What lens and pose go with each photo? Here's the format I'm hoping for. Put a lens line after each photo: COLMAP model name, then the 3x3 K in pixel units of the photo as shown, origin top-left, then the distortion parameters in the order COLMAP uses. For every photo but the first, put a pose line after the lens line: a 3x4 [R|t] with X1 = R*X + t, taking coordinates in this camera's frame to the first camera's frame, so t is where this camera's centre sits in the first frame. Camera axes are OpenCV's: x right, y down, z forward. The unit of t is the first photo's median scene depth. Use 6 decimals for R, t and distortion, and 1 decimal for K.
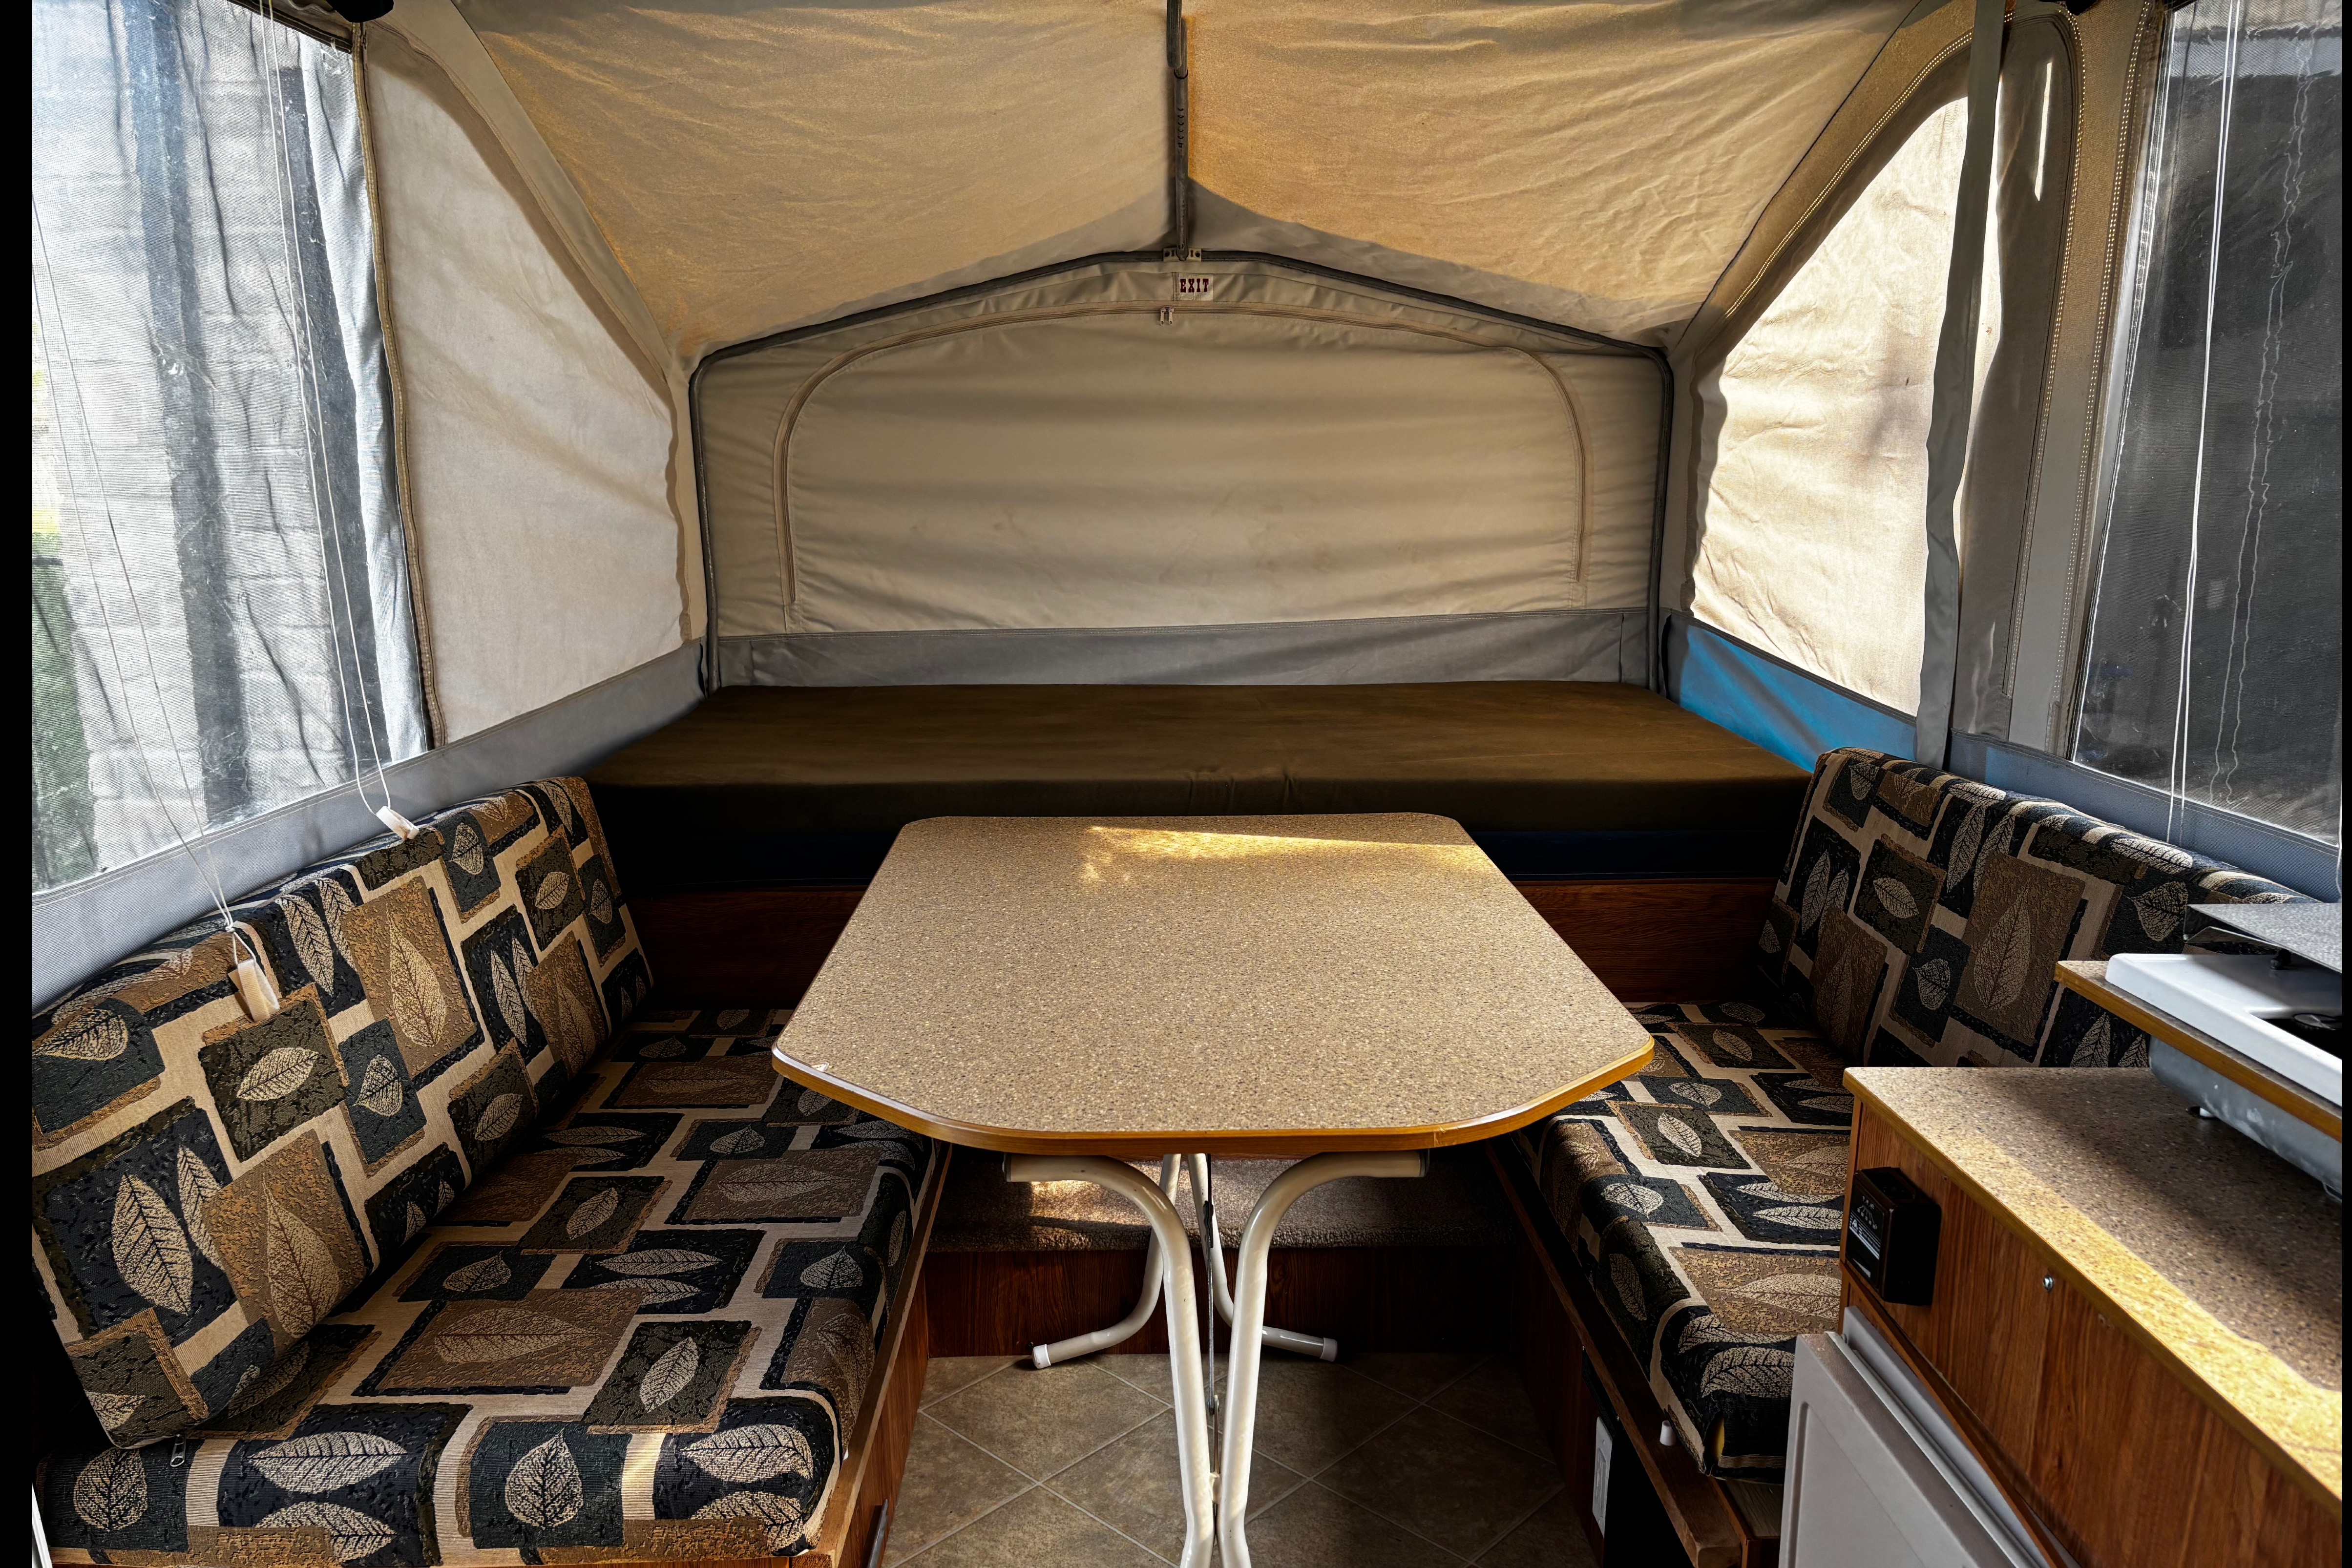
lens RADIAL K [[1750.9, 0, 1136.5], [0, 1750.9, 692.0], [0, 0, 1]] dist [0.003102, 0.037932]
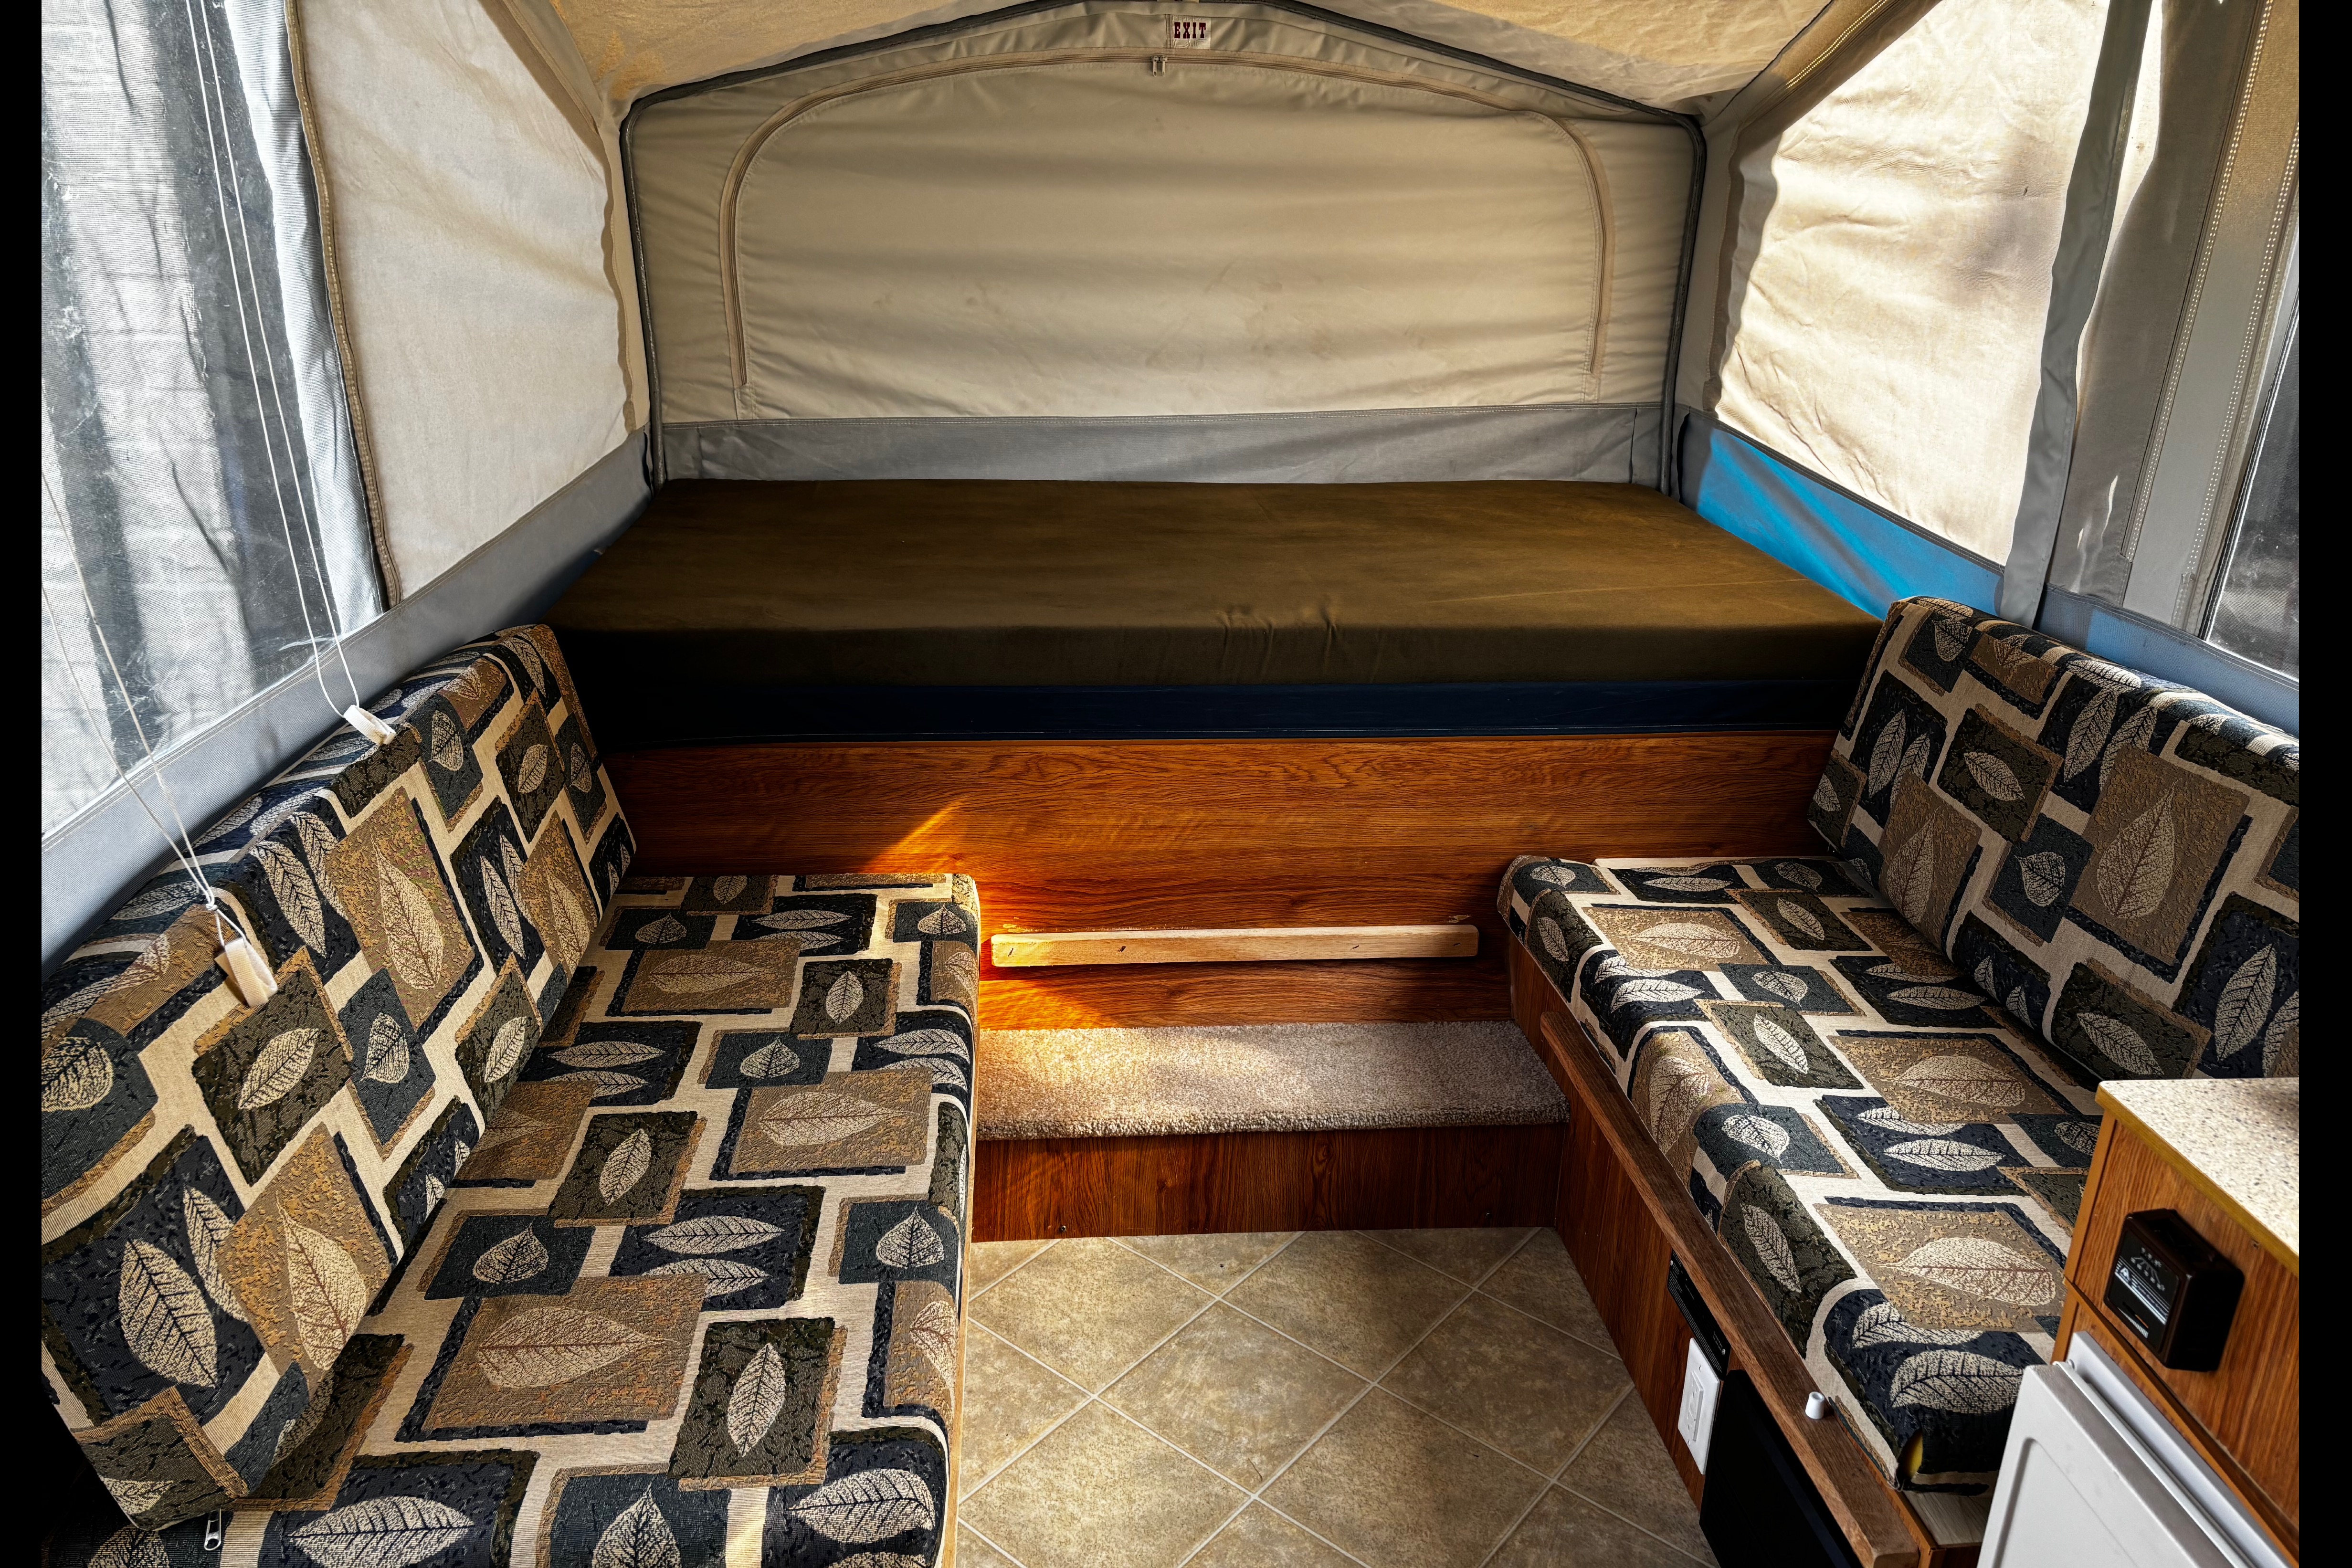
lens RADIAL K [[1750.9, 0, 1136.5], [0, 1750.9, 692.0], [0, 0, 1]] dist [0.003102, 0.037932]
pose [[0.997758, 0.003749, 0.066816, -0.089044], [-0.014523, 0.986765, 0.161505, -0.073149], [-0.065326, -0.162113, 0.984607, 0.112801]]
